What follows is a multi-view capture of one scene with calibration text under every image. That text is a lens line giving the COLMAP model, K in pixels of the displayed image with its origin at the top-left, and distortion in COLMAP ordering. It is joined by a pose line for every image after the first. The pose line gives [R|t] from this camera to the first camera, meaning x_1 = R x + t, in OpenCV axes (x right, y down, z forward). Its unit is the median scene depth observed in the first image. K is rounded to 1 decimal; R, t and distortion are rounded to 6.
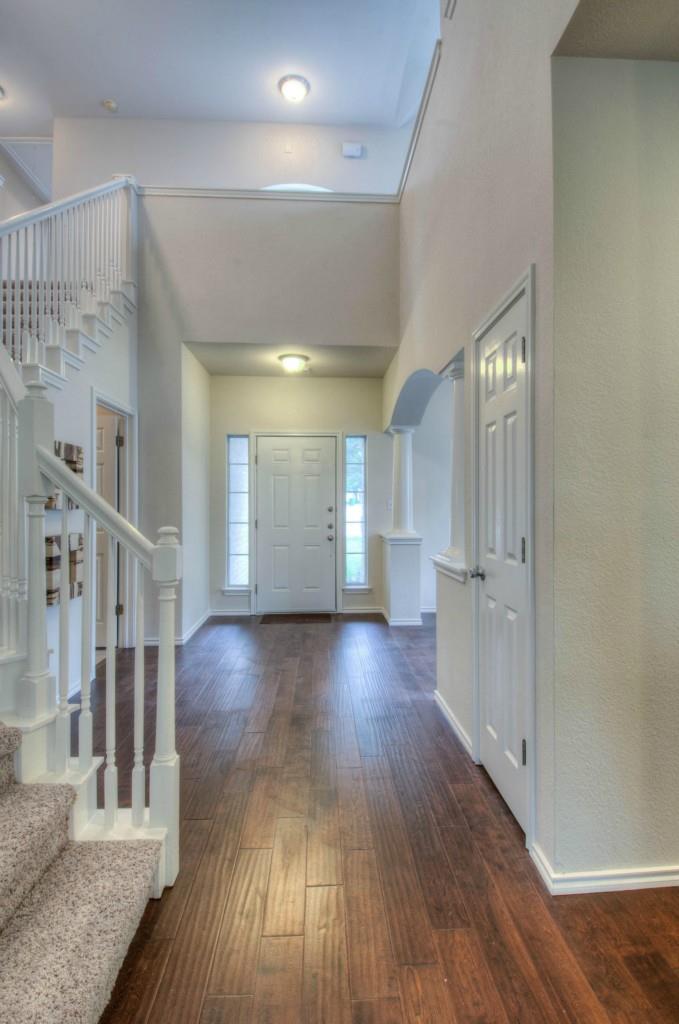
lens RADIAL K [[537.1, 0, 356.1], [0, 537.1, 504.8], [0, 0, 1]] dist [0.011546, -0.011186]
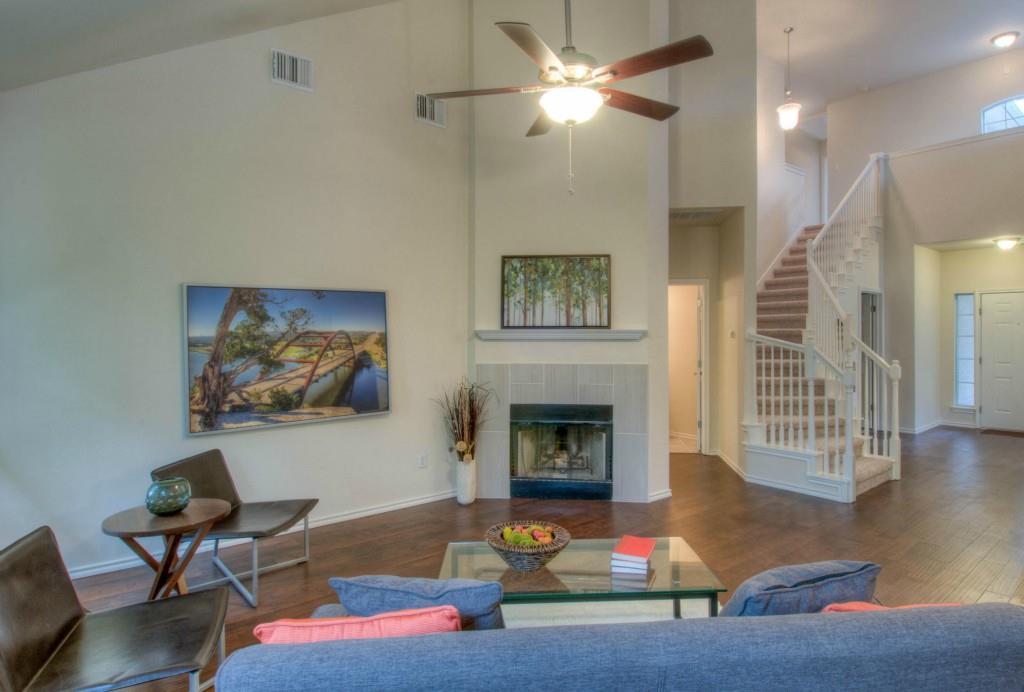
lens RADIAL K [[540.3, 0, 554.4], [0, 540.3, 336.1], [0, 0, 1]] dist [-0.015598, -0.001774]
pose [[0.591415, -0.000734, -0.806367, 0.322998], [0.003333, 0.999993, 0.001535, -0.037150], [0.806360, -0.003596, 0.591414, -0.794003]]
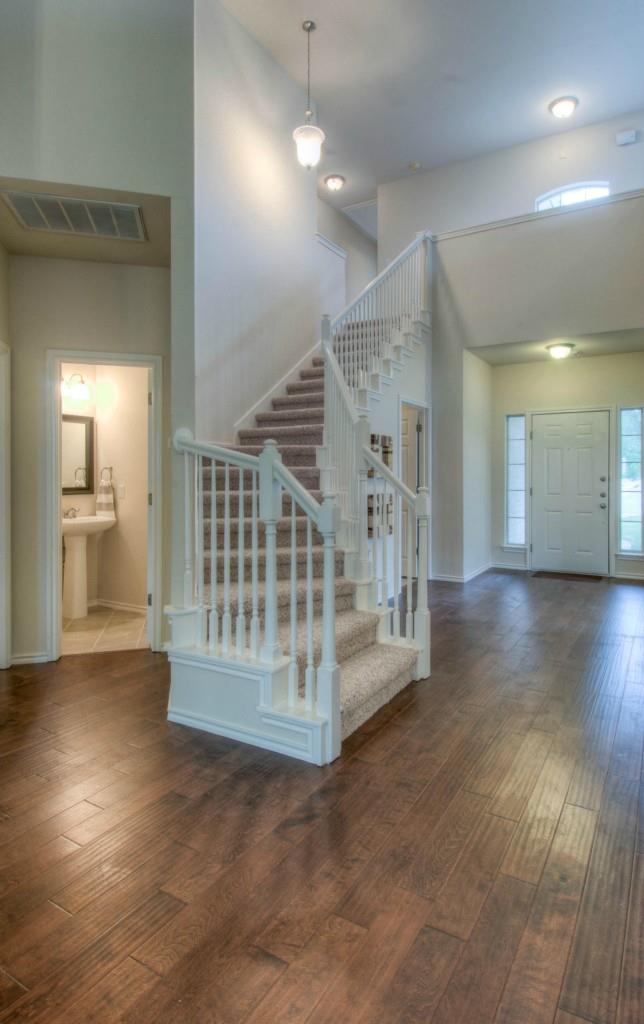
lens RADIAL K [[549.1, 0, 342.7], [0, 549.1, 473.3], [0, 0, 1]] dist [0.007863, -0.000647]
pose [[0.832977, 0.001180, -0.553307, 0.161875], [-0.002112, 0.999997, -0.001046, -0.001009], [0.553304, 0.002040, 0.832977, -0.254295]]
